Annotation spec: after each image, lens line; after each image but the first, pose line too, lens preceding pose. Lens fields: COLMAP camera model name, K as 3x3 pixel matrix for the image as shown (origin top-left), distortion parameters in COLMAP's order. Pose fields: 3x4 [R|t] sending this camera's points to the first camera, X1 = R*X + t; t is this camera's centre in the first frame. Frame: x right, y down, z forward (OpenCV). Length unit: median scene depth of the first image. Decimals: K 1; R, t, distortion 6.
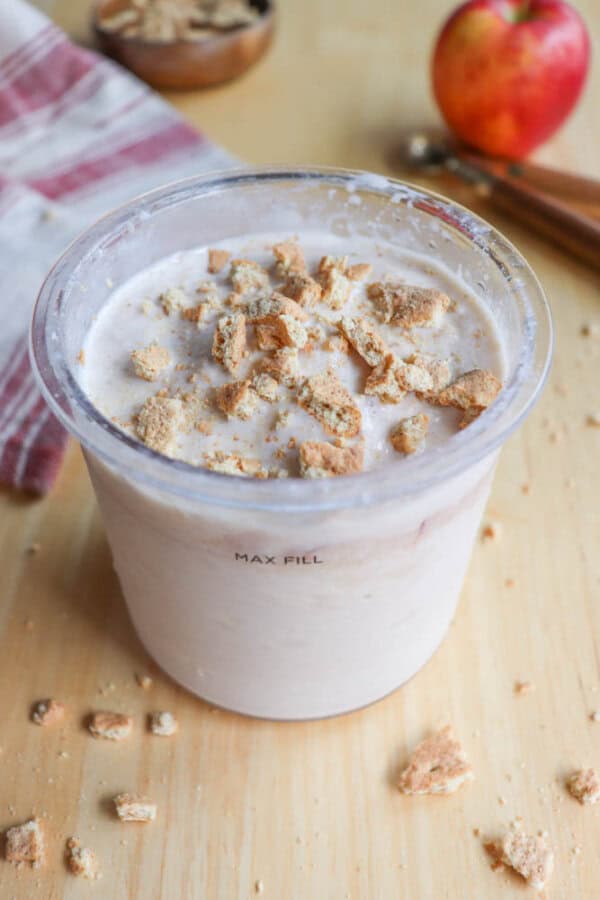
lens RADIAL K [[948.6, 0, 298.2], [0, 948.6, 453.9], [0, 0, 1]] dist [-0.088062, 0.000000]
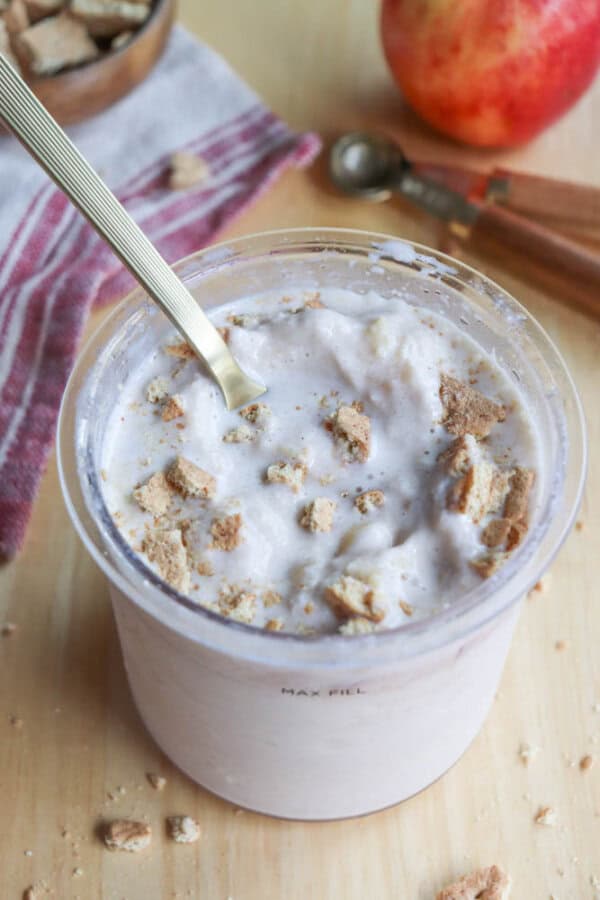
lens RADIAL K [[1727.5, 0, 298.7], [0, 1727.5, 445.9], [0, 0, 1]] dist [0.167593, 0.000000]
pose [[0.998401, -0.040600, 0.039323, -0.087931], [0.034612, 0.989185, 0.142533, -0.337570], [-0.044685, -0.140944, 0.989009, -0.665541]]
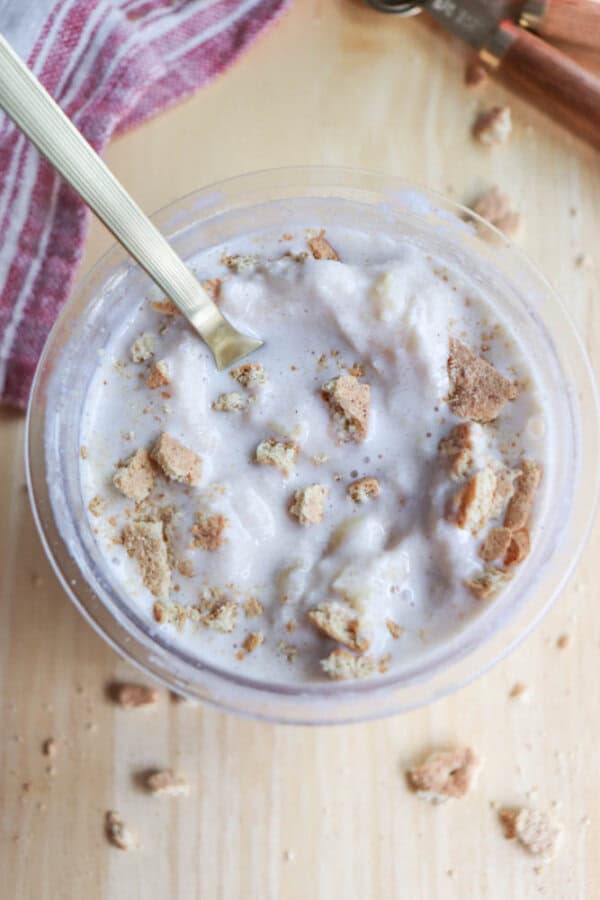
lens RADIAL K [[1232.9, 0, 294.2], [0, 1232.9, 454.3], [0, 0, 1]] dist [-0.010466, 0.000000]
pose [[0.999735, -0.011107, -0.020158, -0.001162], [0.019606, 0.869757, 0.493091, -0.611074], [0.012056, -0.493355, 0.869744, -0.020403]]
